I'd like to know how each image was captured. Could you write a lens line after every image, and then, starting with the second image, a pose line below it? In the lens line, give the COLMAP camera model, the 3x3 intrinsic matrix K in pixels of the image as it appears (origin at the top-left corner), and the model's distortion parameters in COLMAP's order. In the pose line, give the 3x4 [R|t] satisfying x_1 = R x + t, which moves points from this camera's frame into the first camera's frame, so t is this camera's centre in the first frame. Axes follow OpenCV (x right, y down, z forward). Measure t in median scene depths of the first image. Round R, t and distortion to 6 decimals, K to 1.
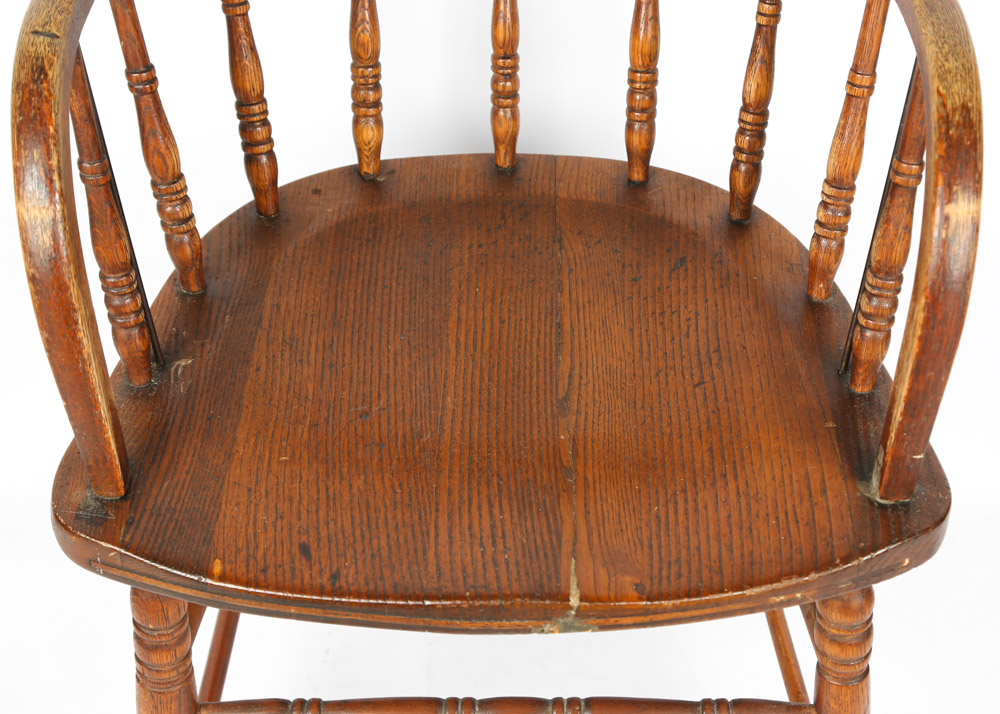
lens RADIAL K [[1934.1, 0, 550.1], [0, 1934.1, 355.7], [0, 0, 1]] dist [0.189772, -0.151033]
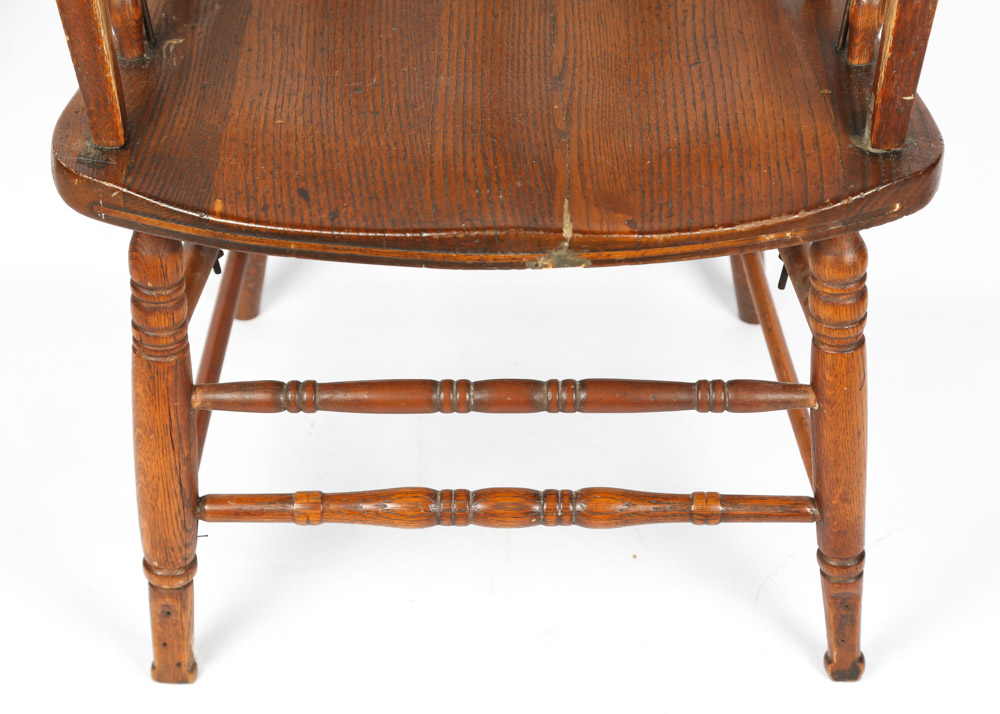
lens RADIAL K [[2463.0, 0, 521.1], [0, 2463.0, 357.7], [0, 0, 1]] dist [0.380543, 0.071094]
pose [[0.999913, -0.004143, -0.012486, 0.003684], [0.003707, 0.999390, -0.034712, 0.220838], [0.012622, 0.034663, 0.999319, -0.278780]]
